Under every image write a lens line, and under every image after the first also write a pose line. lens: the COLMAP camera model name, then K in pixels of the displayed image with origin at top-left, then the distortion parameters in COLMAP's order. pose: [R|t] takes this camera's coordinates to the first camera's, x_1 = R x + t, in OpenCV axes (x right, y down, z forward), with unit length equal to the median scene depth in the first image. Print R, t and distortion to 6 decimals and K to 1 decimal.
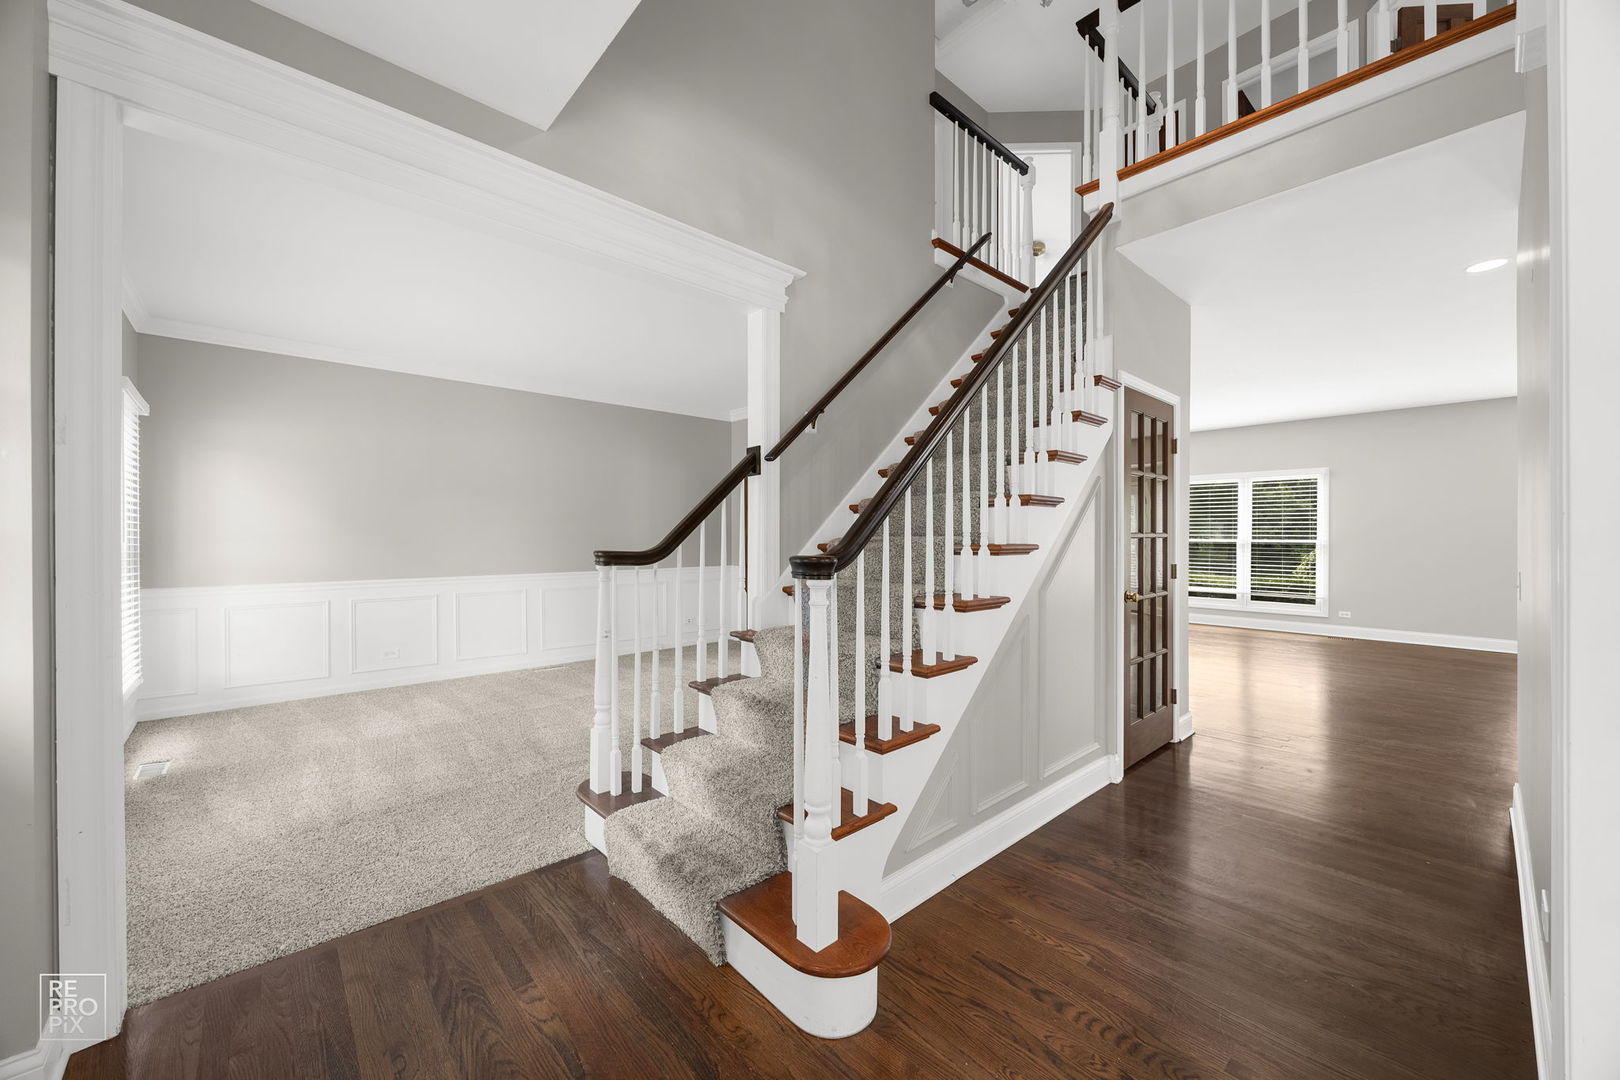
lens RADIAL K [[619.0, 0, 818.7], [0, 619.0, 543.7], [0, 0, 1]] dist [0.000013, 0.000120]
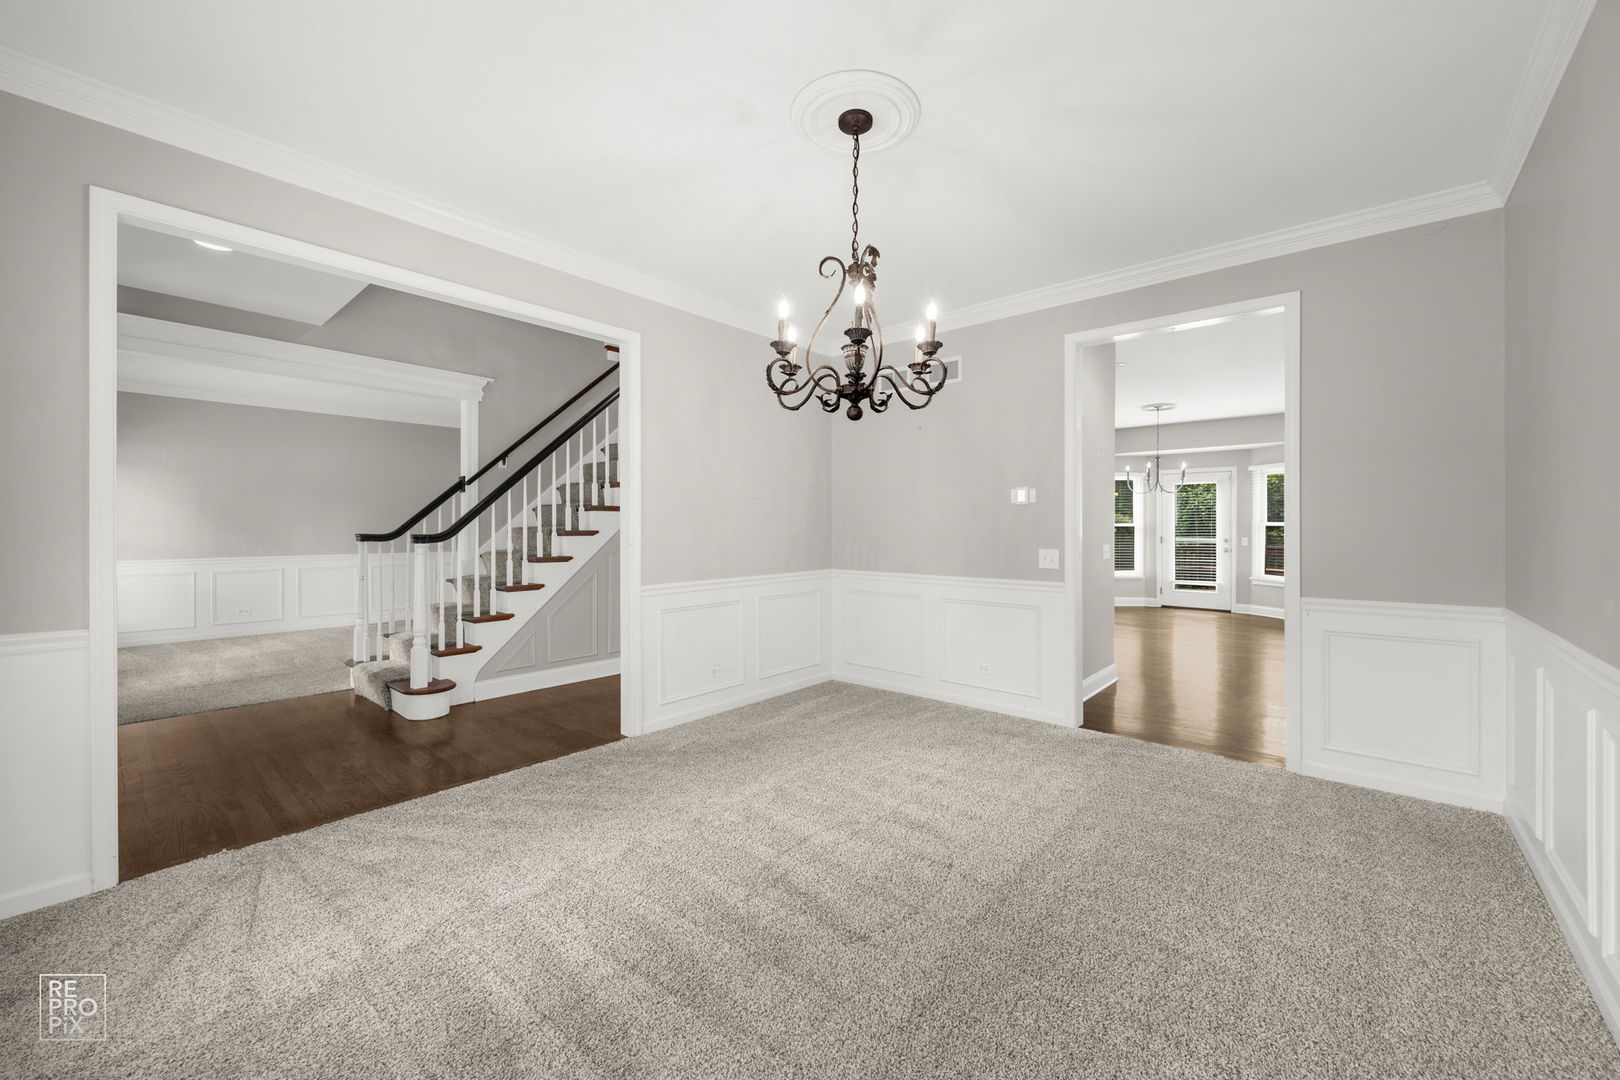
lens RADIAL K [[619.0, 0, 803.4], [0, 619.0, 526.7], [0, 0, 1]] dist [0.000013, 0.000120]
pose [[0.993144, 0.000865, 0.116898, 0.668943], [0.000238, 0.999956, -0.009415, 0.006729], [-0.116901, 0.009378, 0.993099, -0.898704]]
